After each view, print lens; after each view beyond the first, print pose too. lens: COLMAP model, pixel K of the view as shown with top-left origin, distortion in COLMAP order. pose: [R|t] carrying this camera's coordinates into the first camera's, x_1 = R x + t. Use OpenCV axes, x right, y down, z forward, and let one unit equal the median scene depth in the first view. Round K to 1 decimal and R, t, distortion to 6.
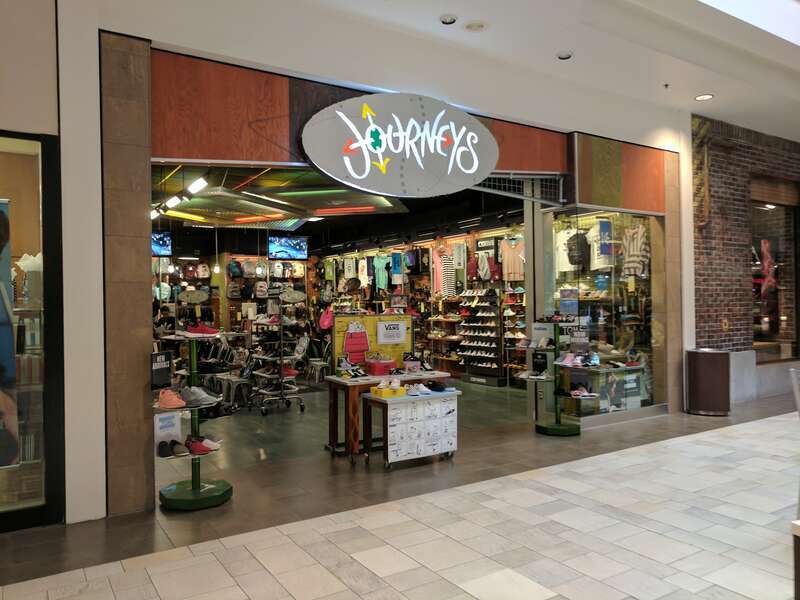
lens RADIAL K [[620.5, 0, 445.5], [0, 620.5, 300.1], [0, 0, 1]] dist [0.000271, -0.000152]
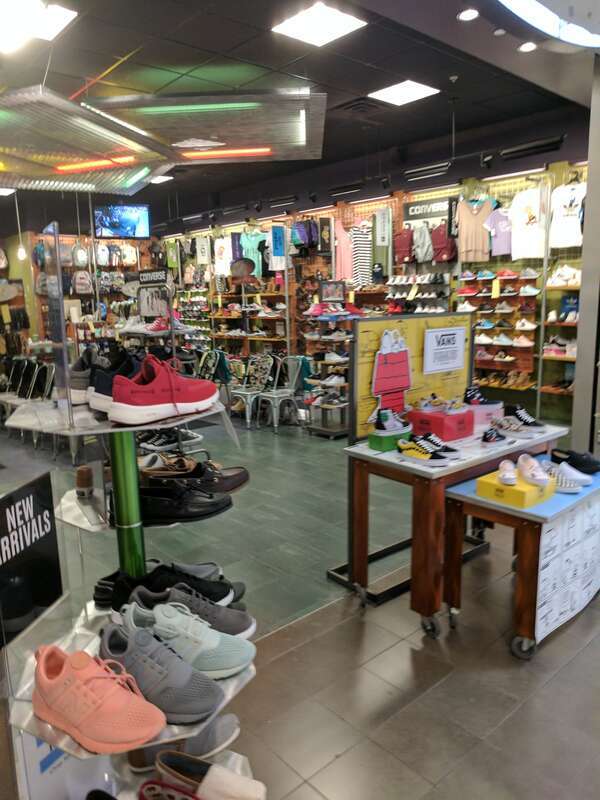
lens RADIAL K [[602.4, 0, 300.0], [0, 602.4, 400.0], [0, 0, 1]] dist [-0.078012, 0.000718]
pose [[0.993357, -0.032399, 0.110417, -0.141030], [0.012986, 0.984978, 0.172190, 0.003661], [-0.114337, -0.169613, 0.978856, 0.287423]]
